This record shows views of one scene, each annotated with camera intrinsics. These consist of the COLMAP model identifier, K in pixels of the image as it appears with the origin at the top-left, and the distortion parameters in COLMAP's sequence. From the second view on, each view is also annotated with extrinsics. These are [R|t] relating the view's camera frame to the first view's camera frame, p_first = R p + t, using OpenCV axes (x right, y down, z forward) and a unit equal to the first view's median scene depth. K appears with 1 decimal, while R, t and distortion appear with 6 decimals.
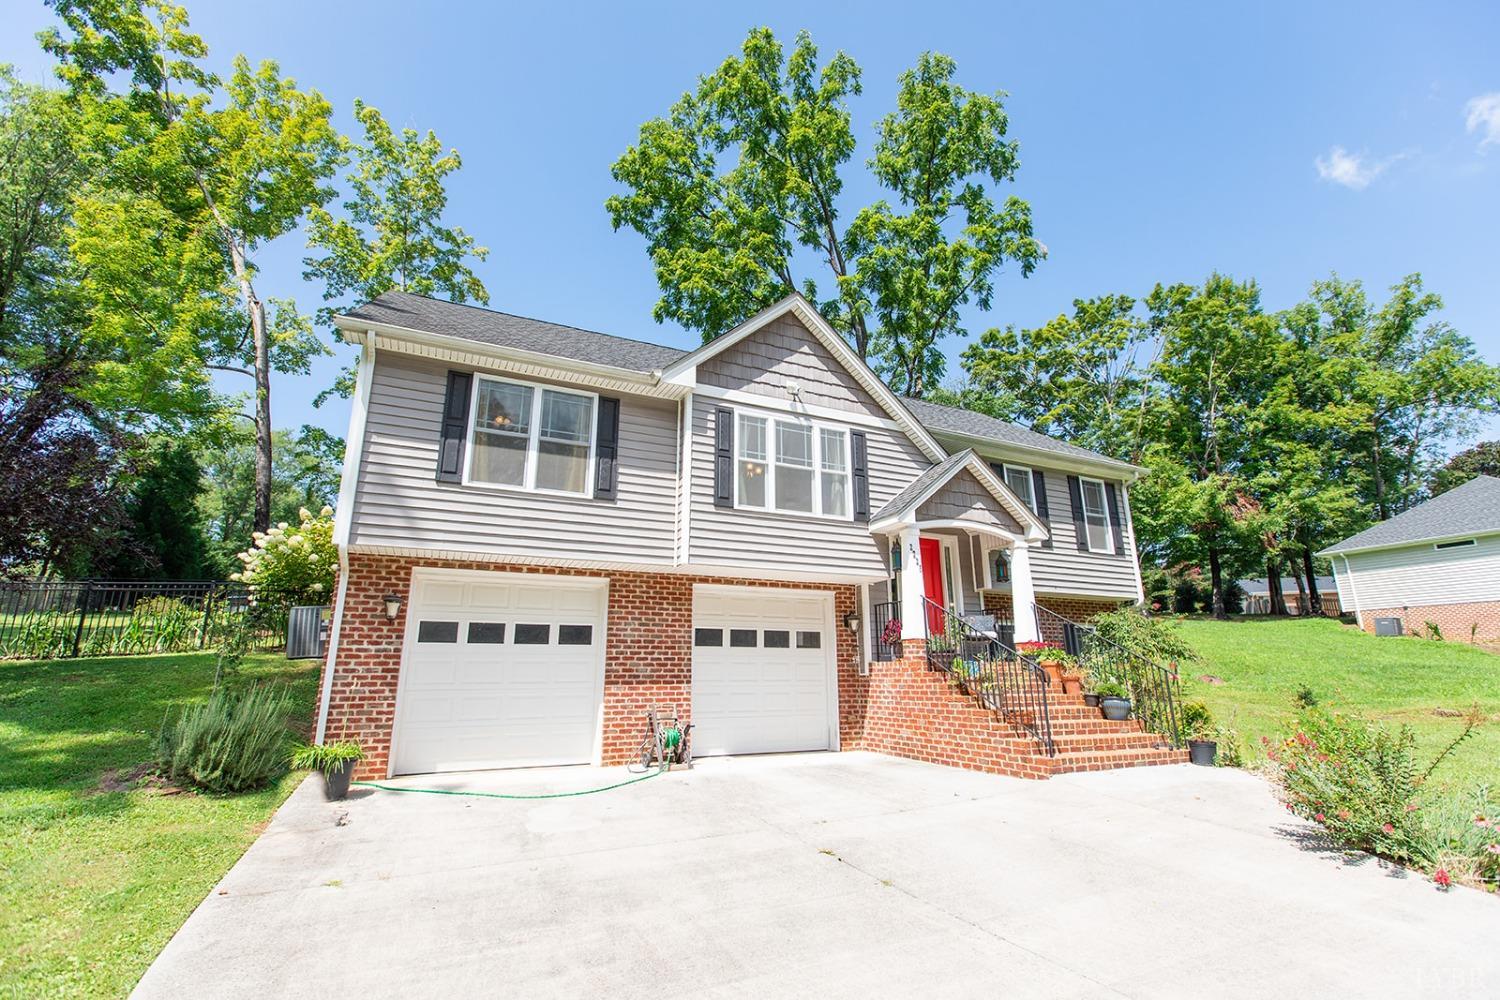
lens RADIAL K [[661.8, 0, 747.5], [0, 661.8, 500.9], [0, 0, 1]] dist [0.004157, -0.001482]
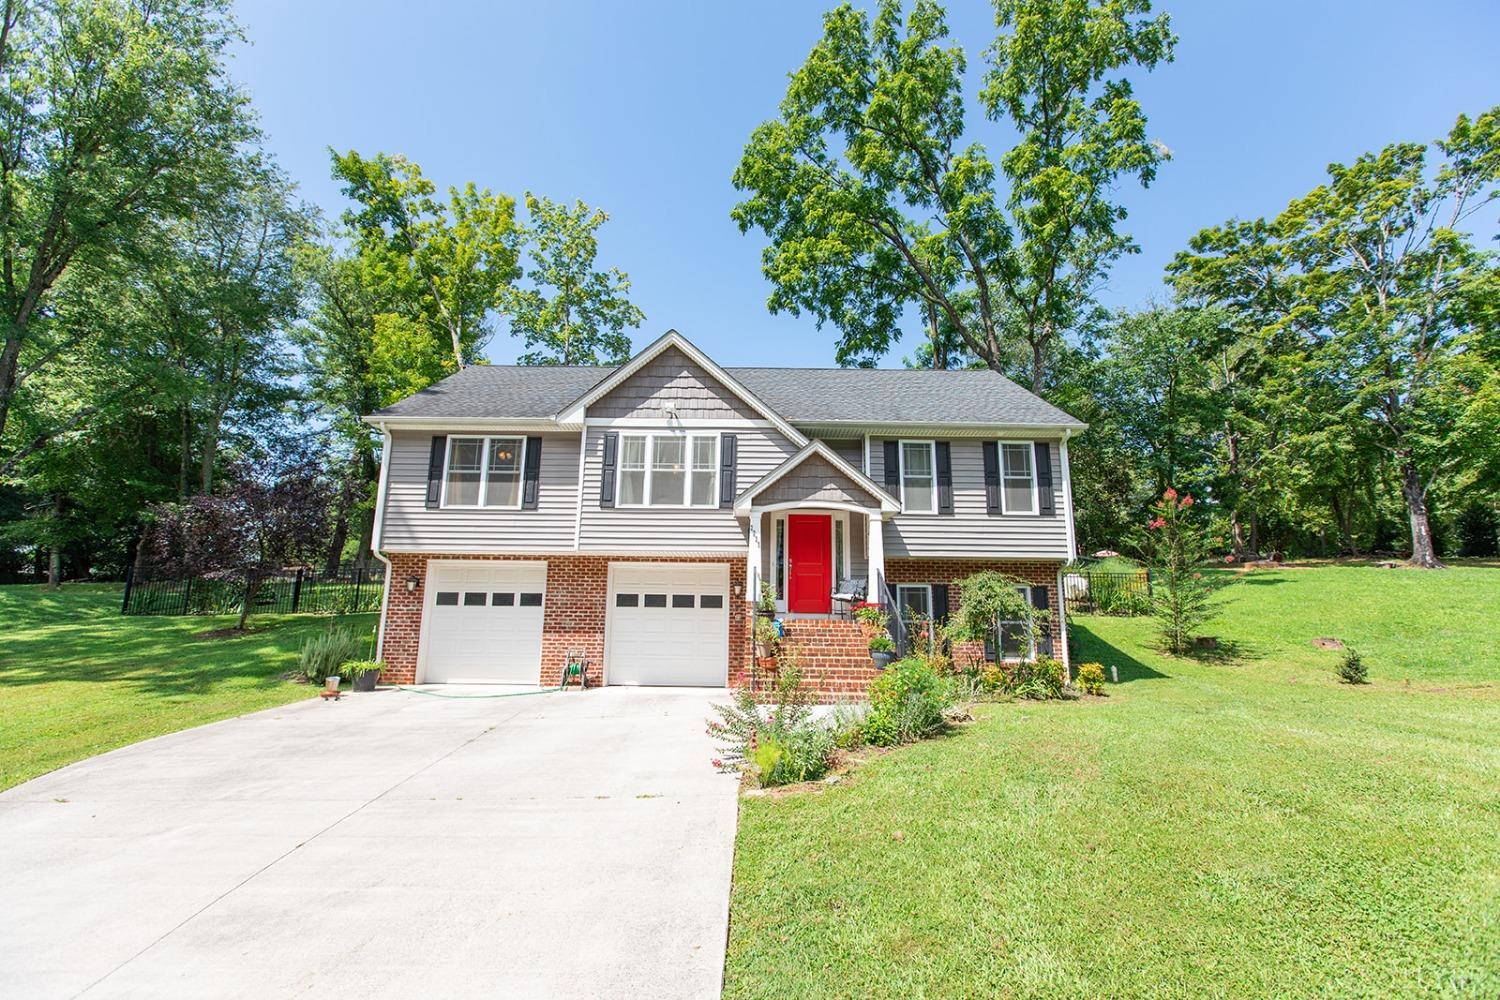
lens RADIAL K [[661.8, 0, 749.7], [0, 661.8, 501.5], [0, 0, 1]] dist [0.004157, -0.001482]
pose [[0.905423, -0.067307, -0.419141, 0.730565], [0.094373, 0.994557, 0.044153, -0.032168], [0.413887, -0.079532, 0.906847, -0.114001]]
